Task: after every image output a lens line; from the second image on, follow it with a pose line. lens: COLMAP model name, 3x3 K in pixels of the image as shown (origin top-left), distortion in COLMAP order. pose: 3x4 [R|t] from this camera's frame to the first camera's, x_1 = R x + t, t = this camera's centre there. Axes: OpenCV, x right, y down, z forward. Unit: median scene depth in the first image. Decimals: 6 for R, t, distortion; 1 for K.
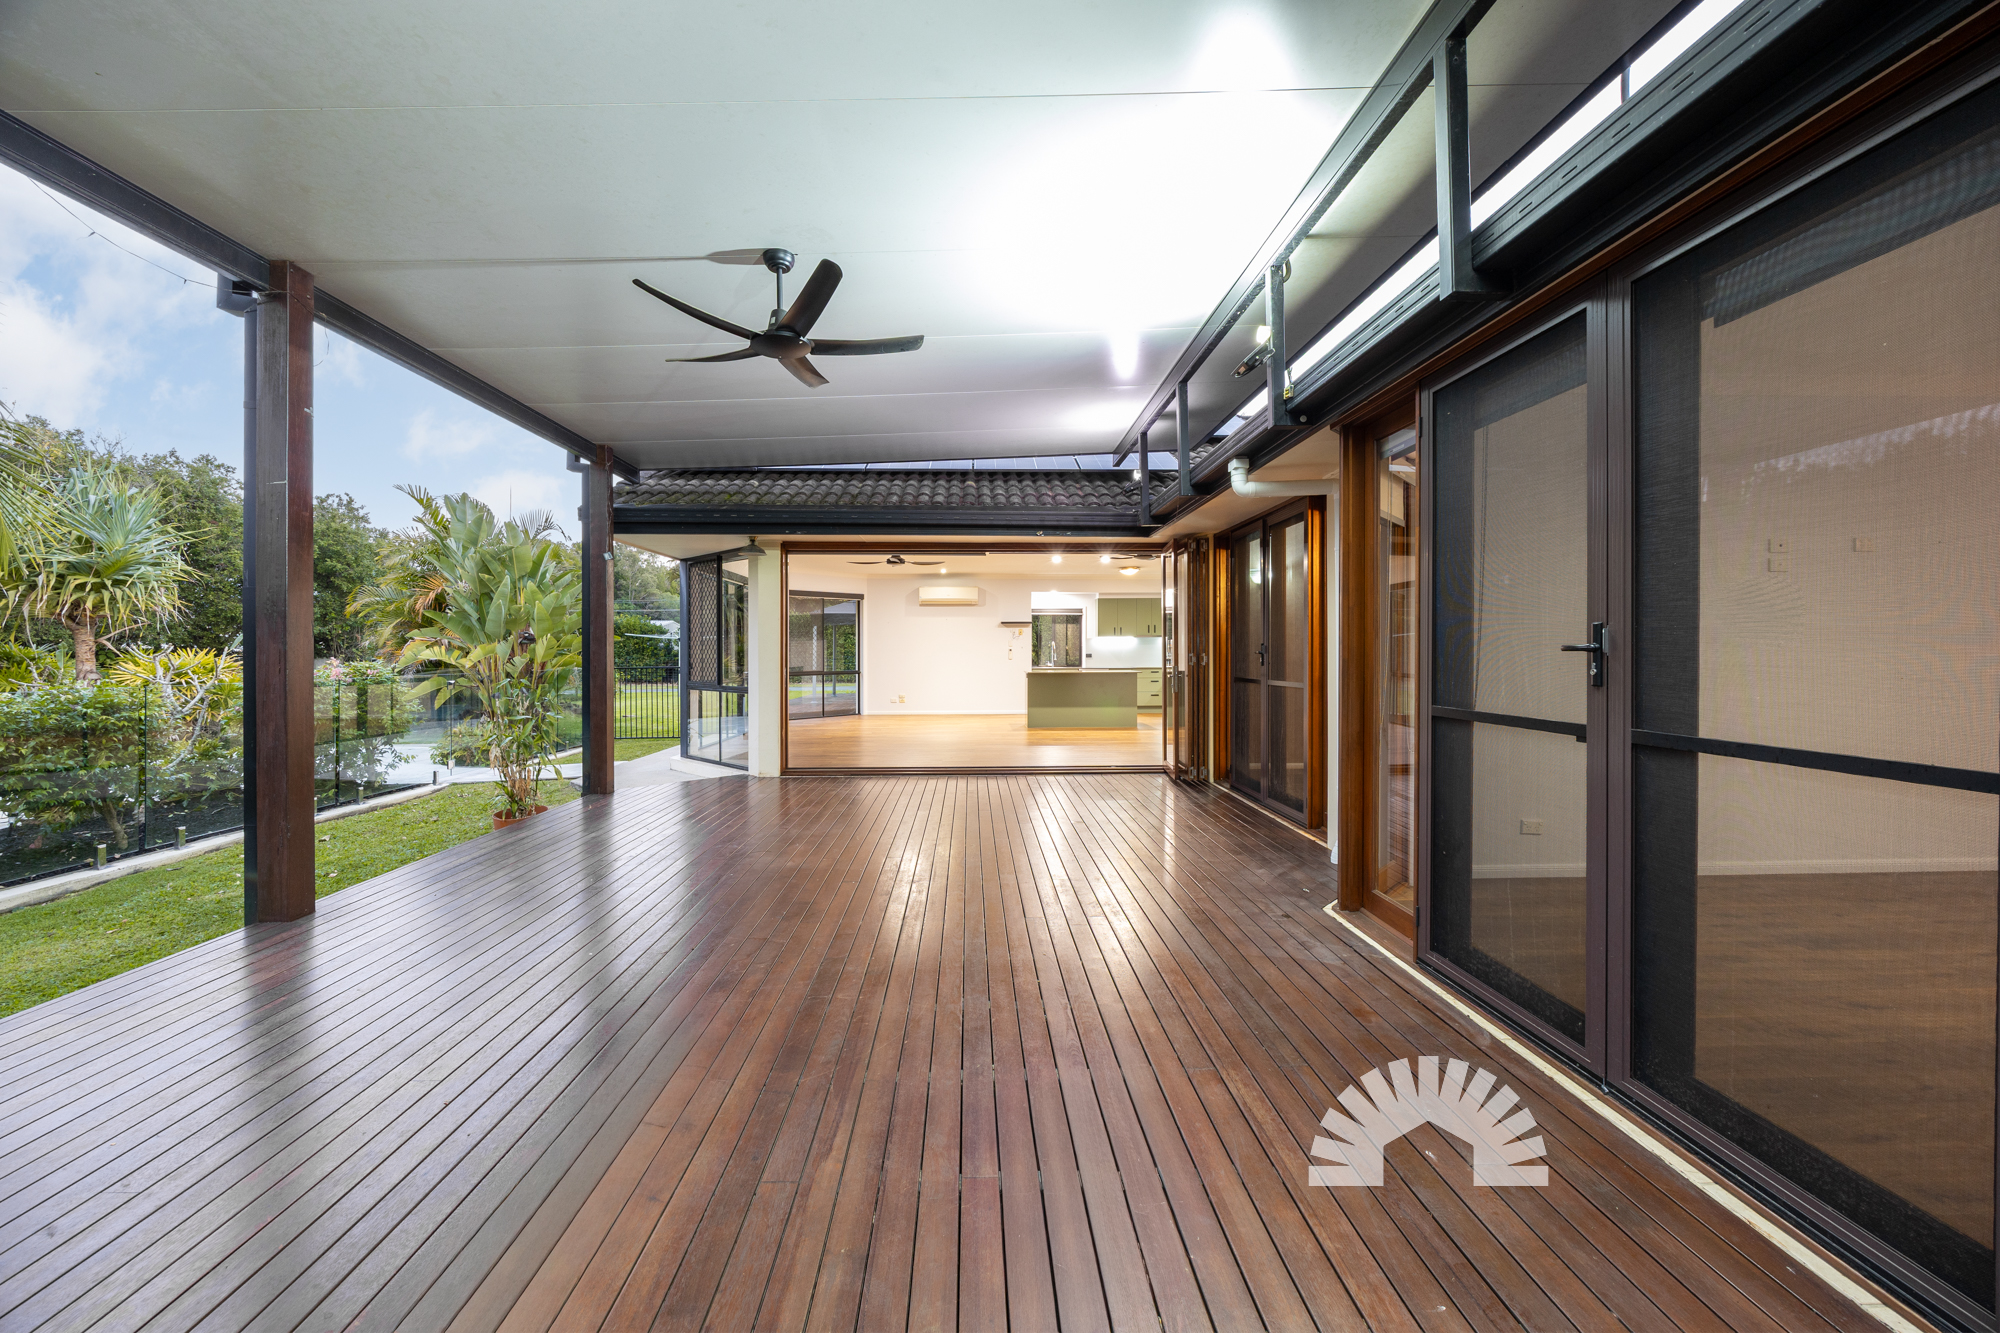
lens RADIAL K [[799.7, 0, 1000.0], [0, 799.7, 666.5], [0, 0, 1]] dist [0.000236, 0.000014]
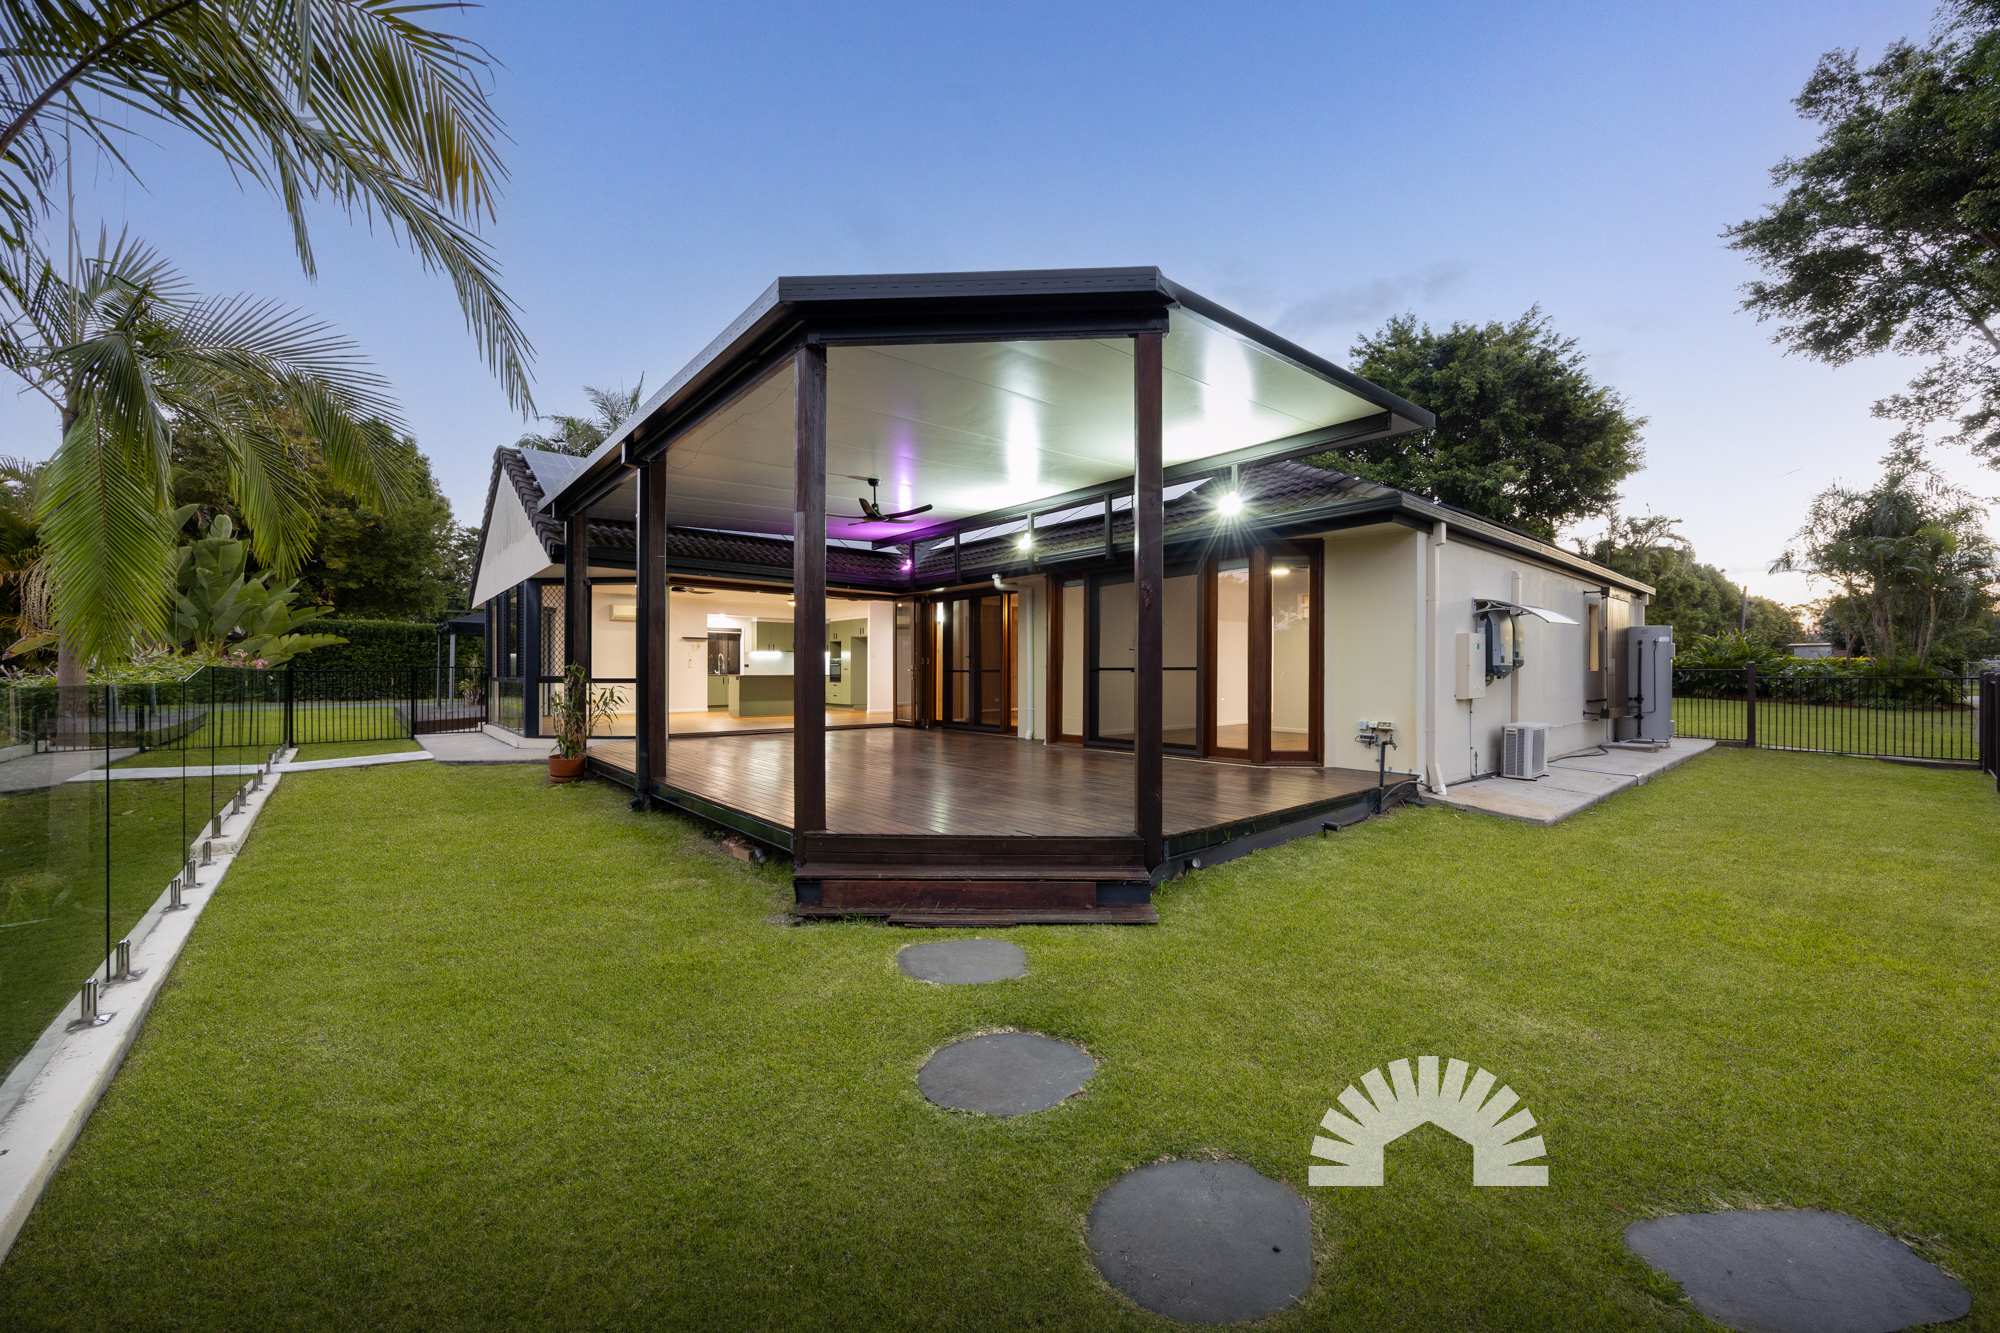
lens RADIAL K [[799.7, 0, 1000.0], [0, 799.7, 666.5], [0, 0, 1]] dist [0.000236, 0.000014]
pose [[0.805733, 0.006453, 0.592243, -0.349829], [0.010210, 0.999641, -0.024782, 0.025648], [-0.592190, 0.026014, 0.805378, -0.292016]]
